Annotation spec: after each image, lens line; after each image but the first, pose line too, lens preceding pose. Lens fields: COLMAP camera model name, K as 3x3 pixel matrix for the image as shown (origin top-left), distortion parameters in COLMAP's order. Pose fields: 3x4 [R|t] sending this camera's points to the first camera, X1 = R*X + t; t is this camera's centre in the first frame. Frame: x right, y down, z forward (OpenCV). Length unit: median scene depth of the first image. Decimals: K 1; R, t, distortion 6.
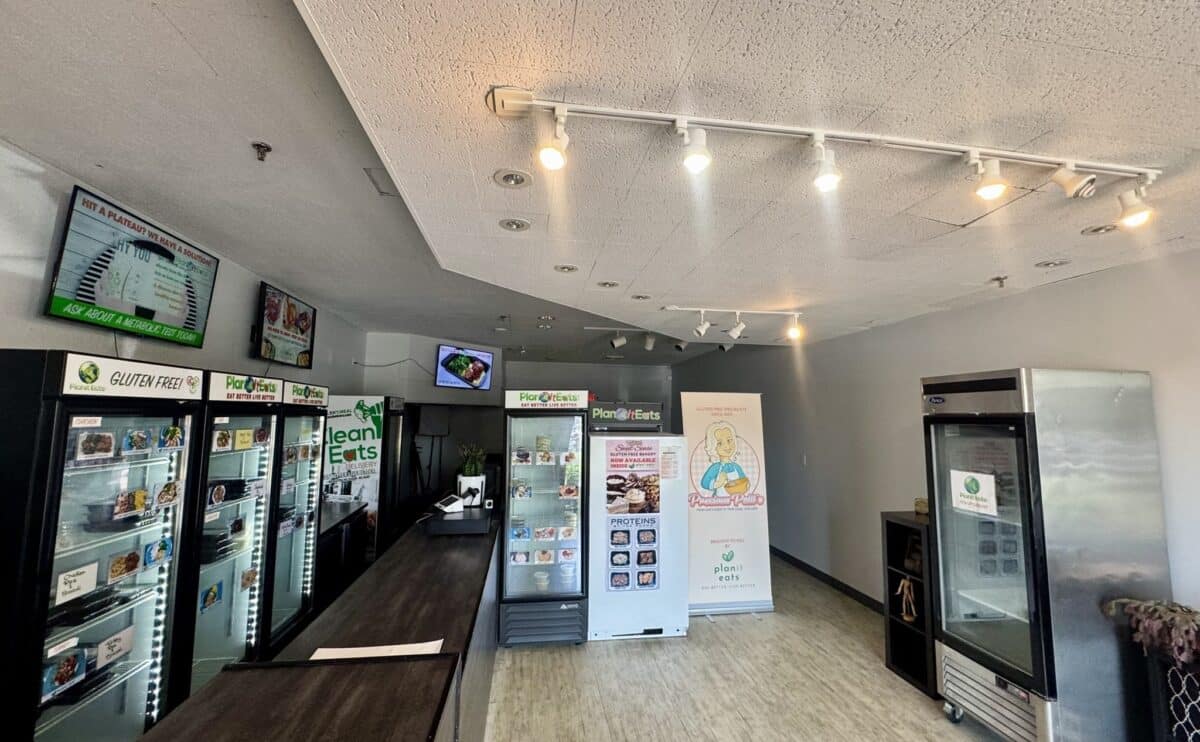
lens RADIAL K [[482.8, 0, 600.0], [0, 482.8, 371.0], [0, 0, 1]] dist [-0.001884, -0.000158]
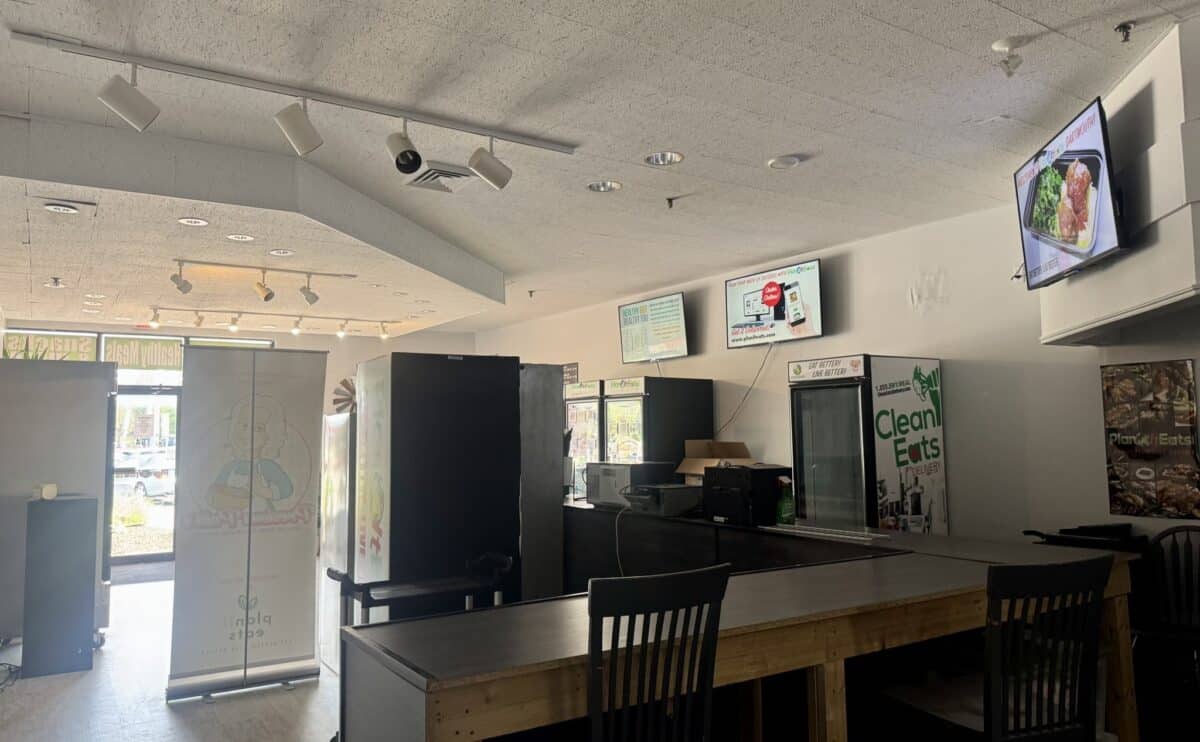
lens RADIAL K [[846.5, 0, 607.8], [0, 846.5, 366.0], [0, 0, 1]] dist [0.074108, -0.105434]
pose [[-0.908044, -0.029648, -0.417824, 0.367046], [0.043536, 0.985409, -0.164538, 0.323261], [0.416606, -0.167598, -0.893504, 2.618114]]
